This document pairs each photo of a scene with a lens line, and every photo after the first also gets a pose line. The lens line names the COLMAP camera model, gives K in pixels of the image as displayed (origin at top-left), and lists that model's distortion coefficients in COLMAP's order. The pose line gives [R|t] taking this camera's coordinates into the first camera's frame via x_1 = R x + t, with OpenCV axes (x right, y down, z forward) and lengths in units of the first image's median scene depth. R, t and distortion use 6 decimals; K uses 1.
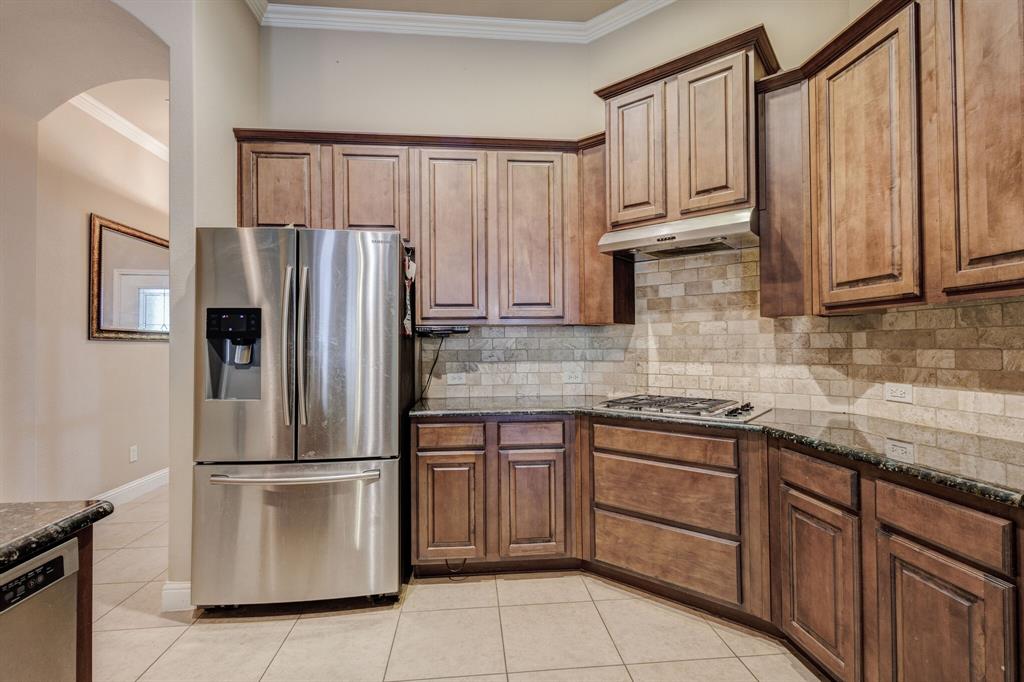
lens RADIAL K [[470.1, 0, 513.2], [0, 470.1, 339.3], [0, 0, 1]] dist [0.005676, 0.000254]
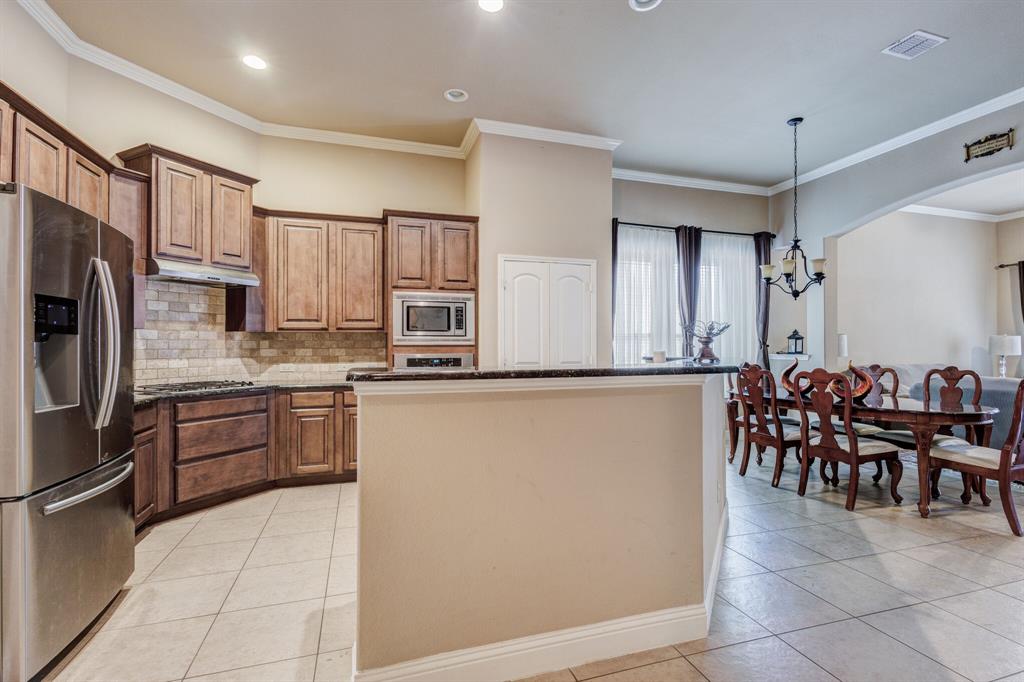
lens RADIAL K [[470.1, 0, 513.2], [0, 470.1, 339.3], [0, 0, 1]] dist [0.005676, 0.000254]
pose [[-0.214061, 0.022478, 0.976562, -1.342485], [-0.009176, 0.999645, -0.025020, 0.018007], [-0.976777, -0.014317, -0.213779, 0.338142]]
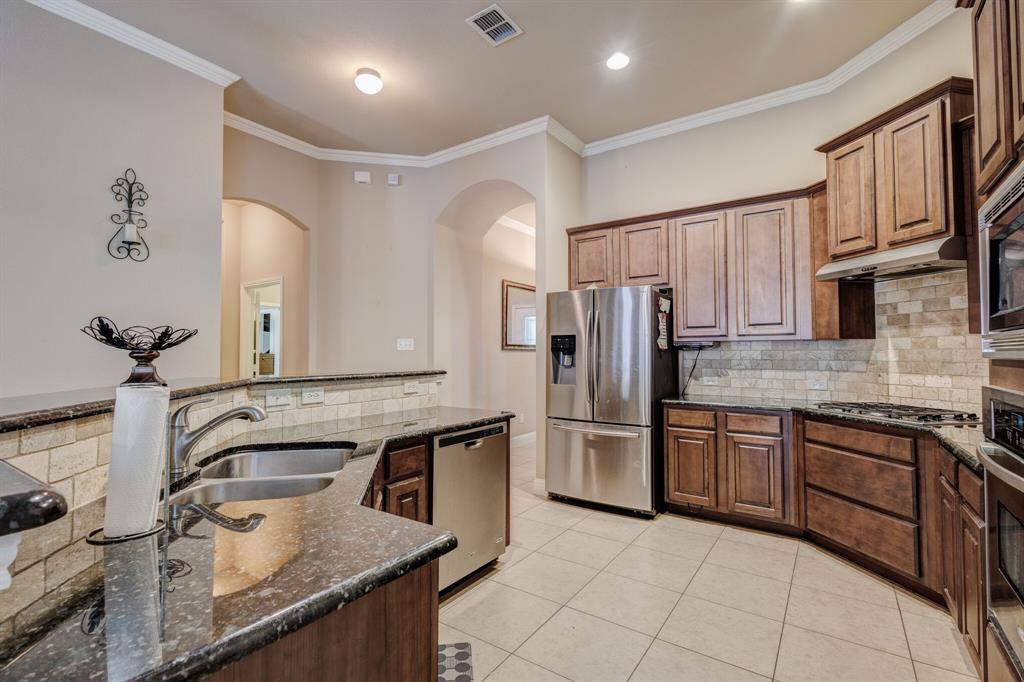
lens RADIAL K [[470.1, 0, 513.2], [0, 470.1, 339.3], [0, 0, 1]] dist [0.005676, 0.000254]
pose [[0.766919, -0.011668, -0.641638, 0.375660], [0.002560, 0.999882, -0.015124, -0.018782], [0.641739, 0.009956, 0.766859, -0.461595]]
